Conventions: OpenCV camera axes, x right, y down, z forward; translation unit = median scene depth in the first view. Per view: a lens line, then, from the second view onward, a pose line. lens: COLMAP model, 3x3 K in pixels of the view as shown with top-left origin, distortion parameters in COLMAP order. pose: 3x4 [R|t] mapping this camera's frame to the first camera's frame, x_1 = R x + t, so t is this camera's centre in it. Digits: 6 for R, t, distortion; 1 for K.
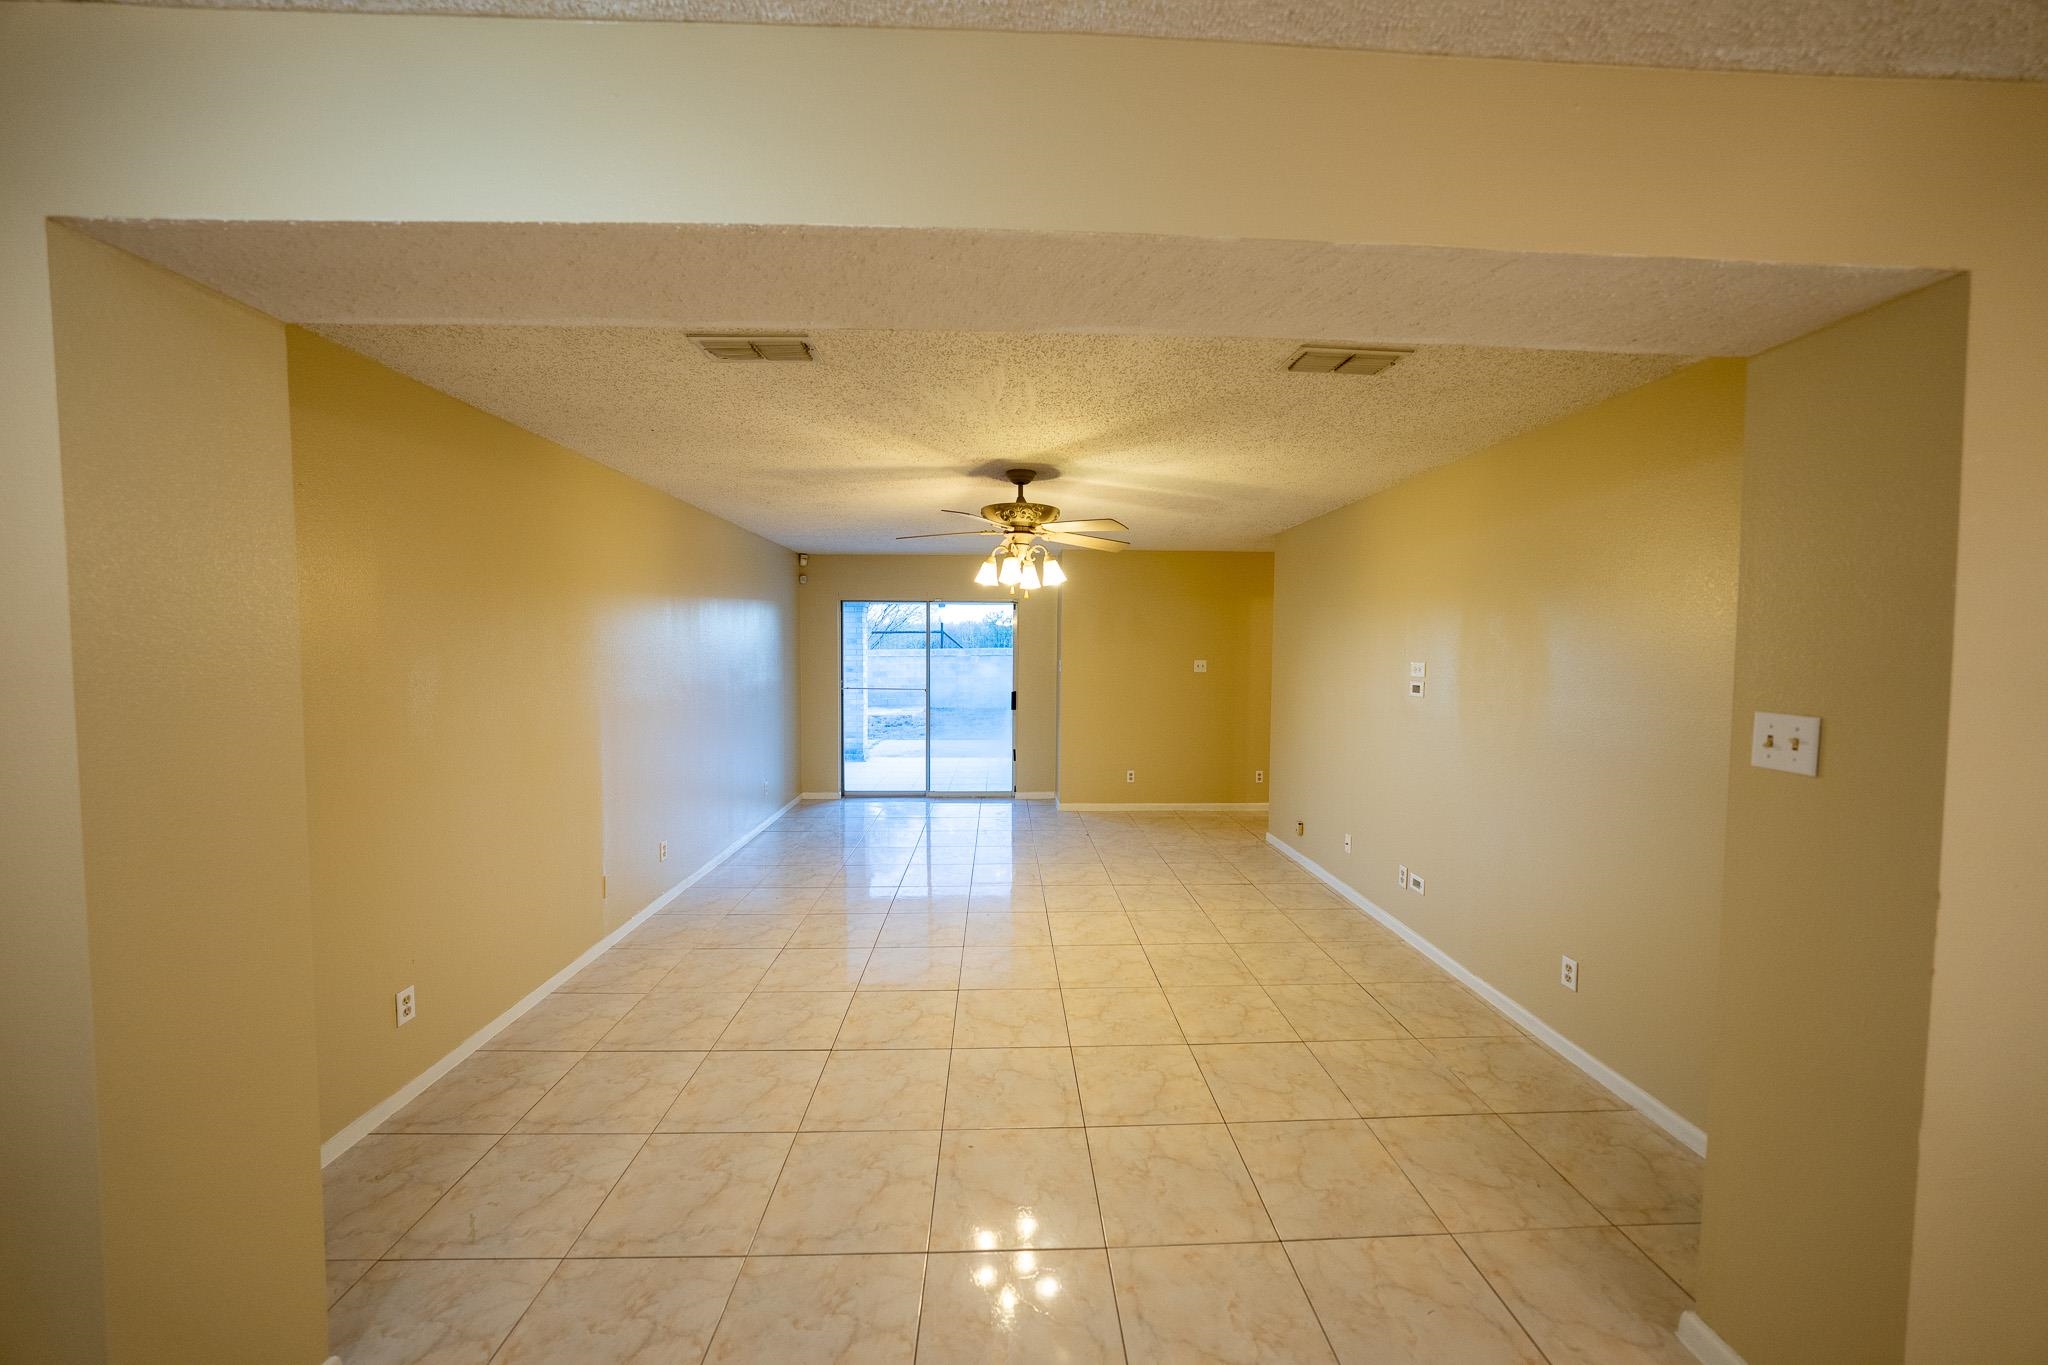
lens RADIAL K [[705.3, 0, 1028.4], [0, 705.3, 677.9], [0, 0, 1]] dist [-0.022174, 0.004276]
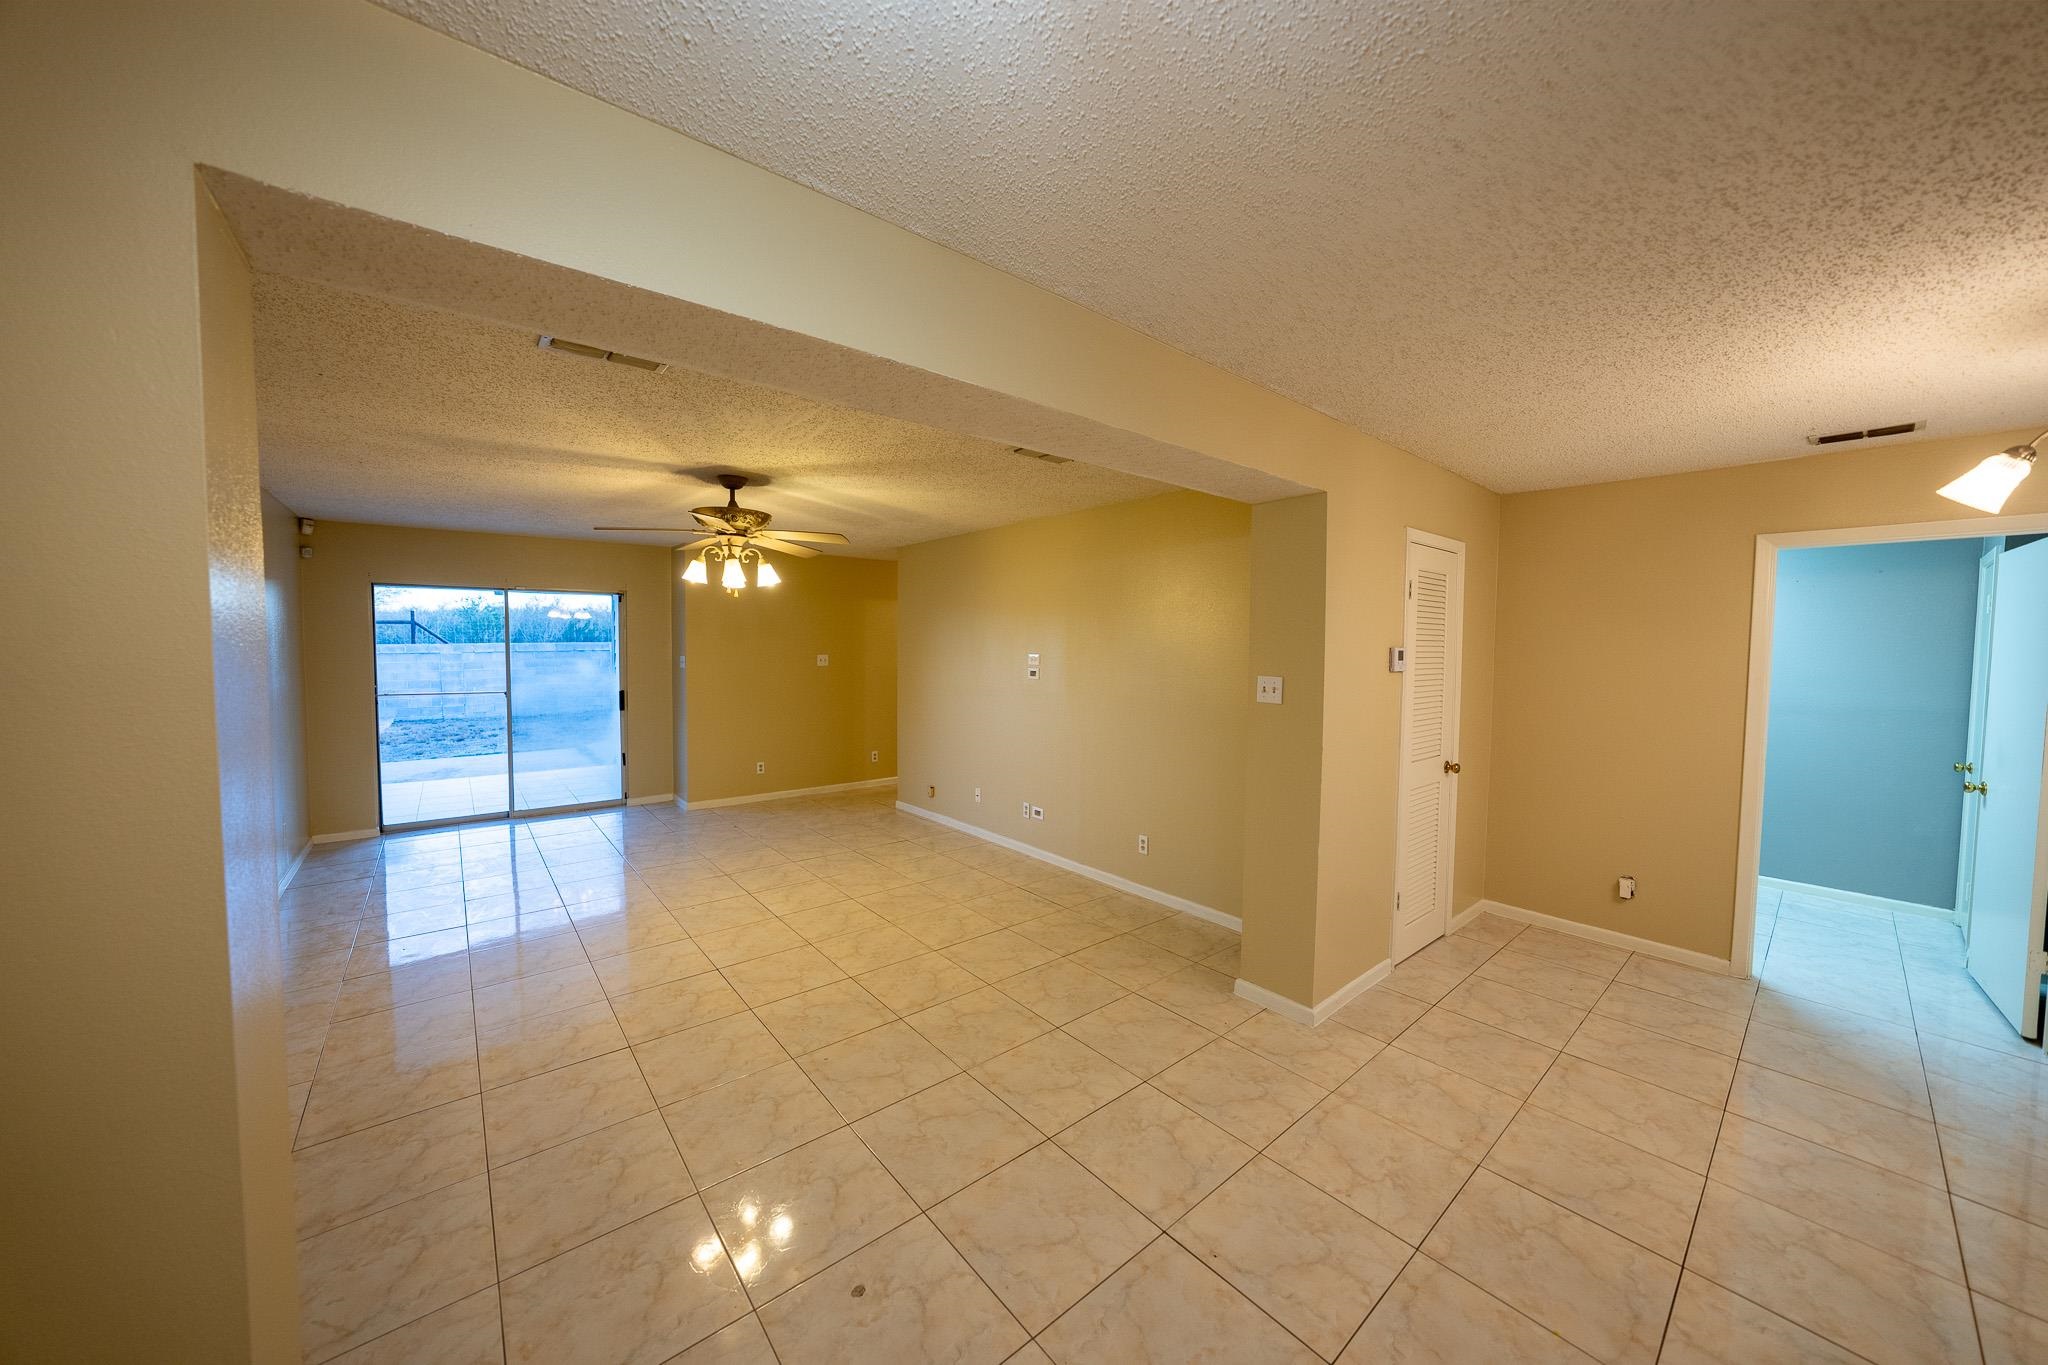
lens RADIAL K [[705.3, 0, 1024.5], [0, 705.3, 678.0], [0, 0, 1]] dist [-0.022174, 0.004276]
pose [[0.792884, -0.029171, 0.608674, -0.311322], [0.024438, 0.999572, 0.016071, 0.001661], [-0.608882, 0.002132, 0.793258, -0.098853]]
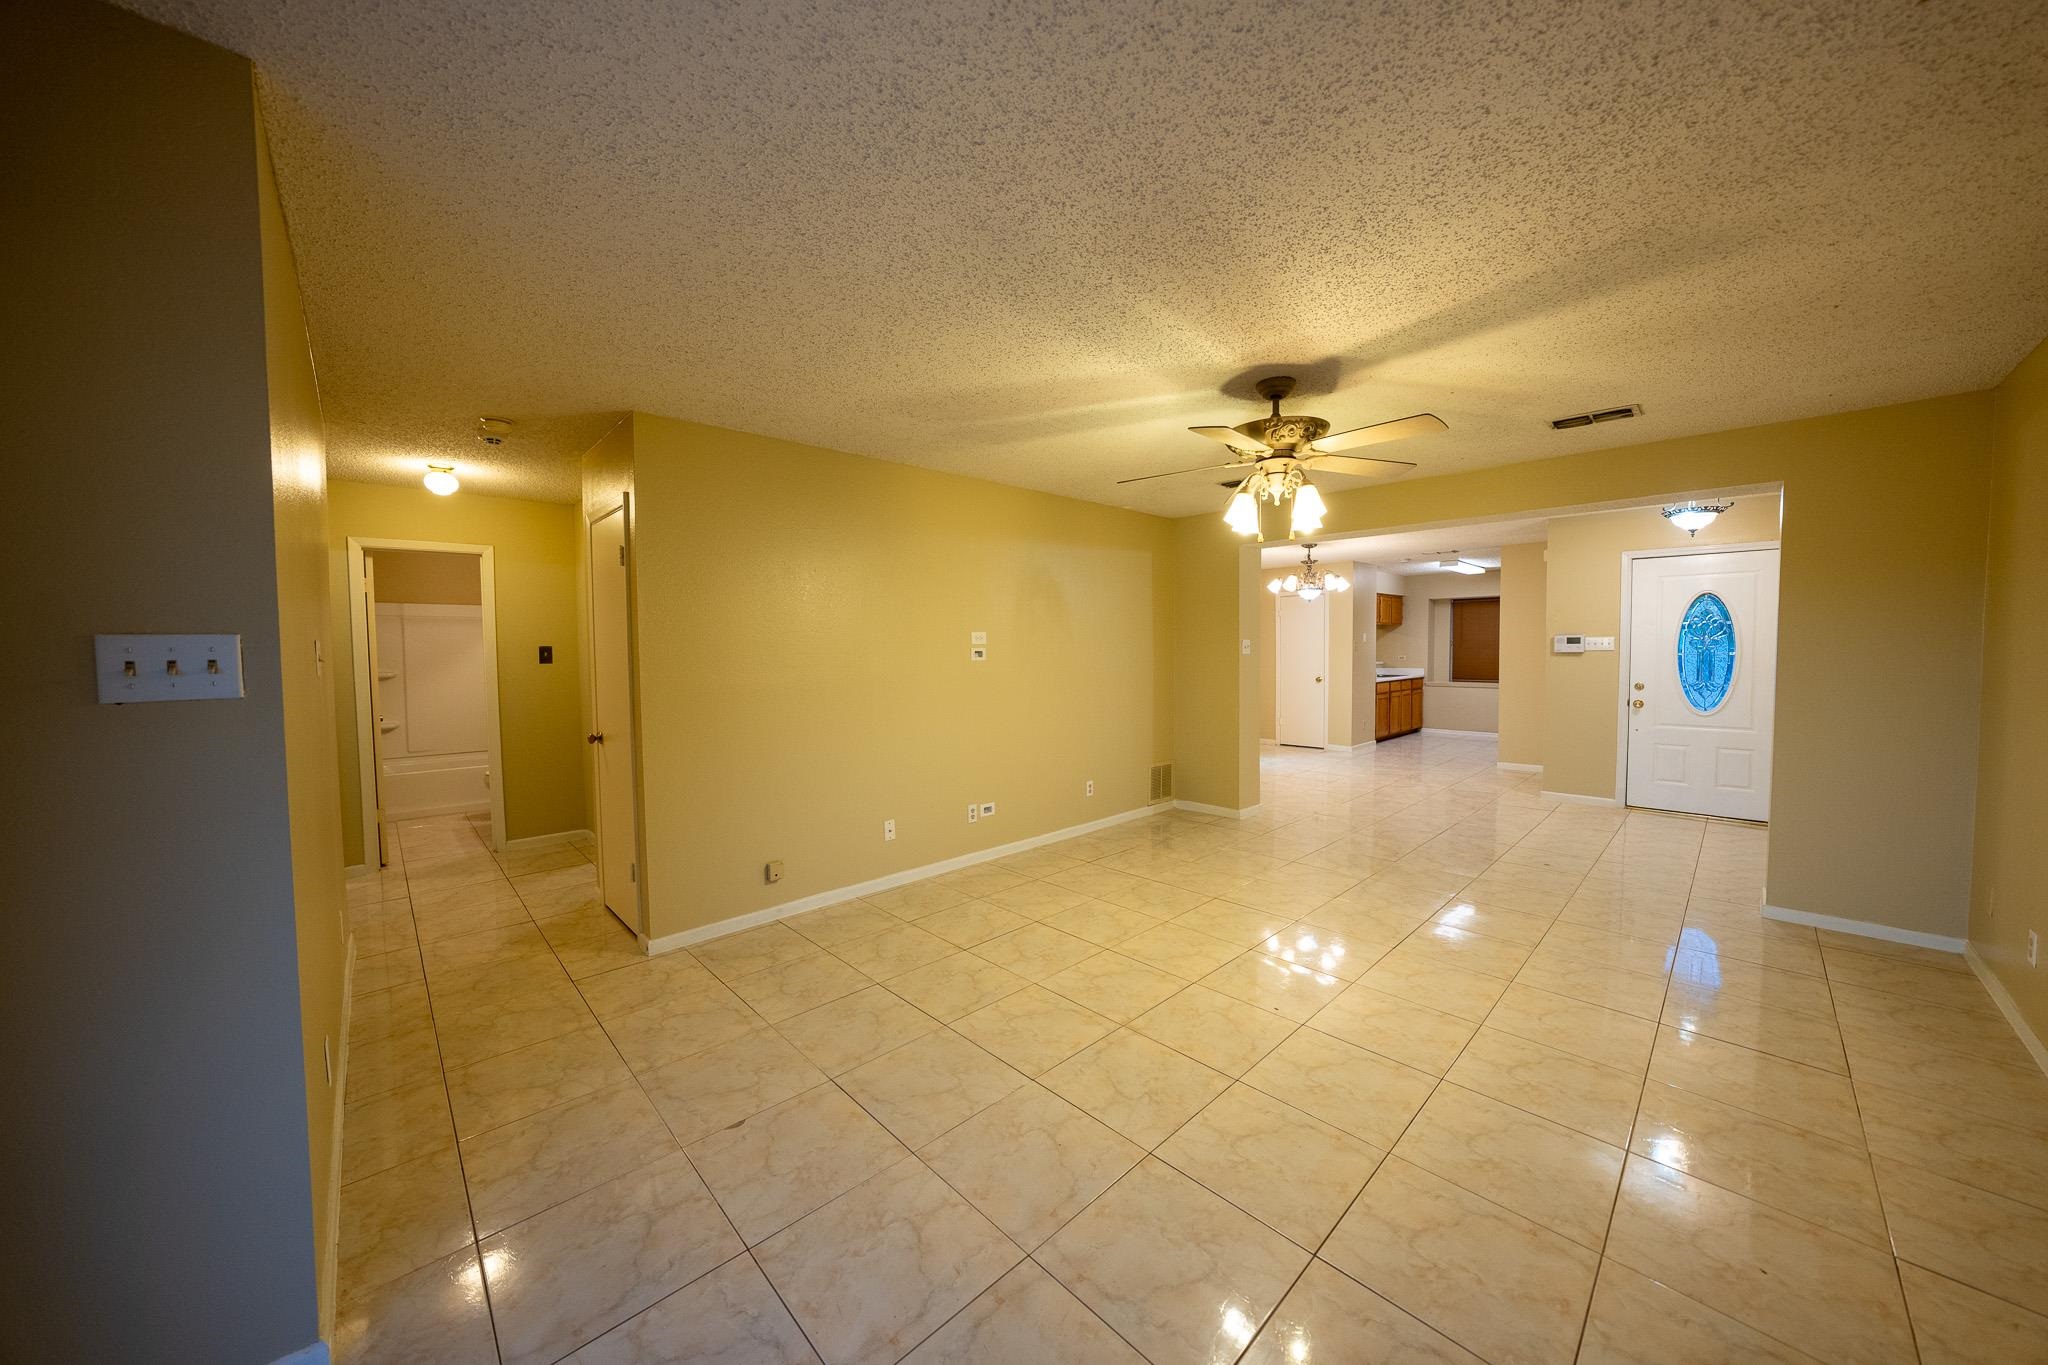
lens RADIAL K [[705.3, 0, 1034.4], [0, 705.3, 678.8], [0, 0, 1]] dist [-0.022174, 0.004276]
pose [[-0.666992, -0.035801, 0.744204, -0.422472], [0.036454, 0.996080, 0.080591, -0.035920], [-0.744172, 0.080883, -0.663073, 1.739761]]
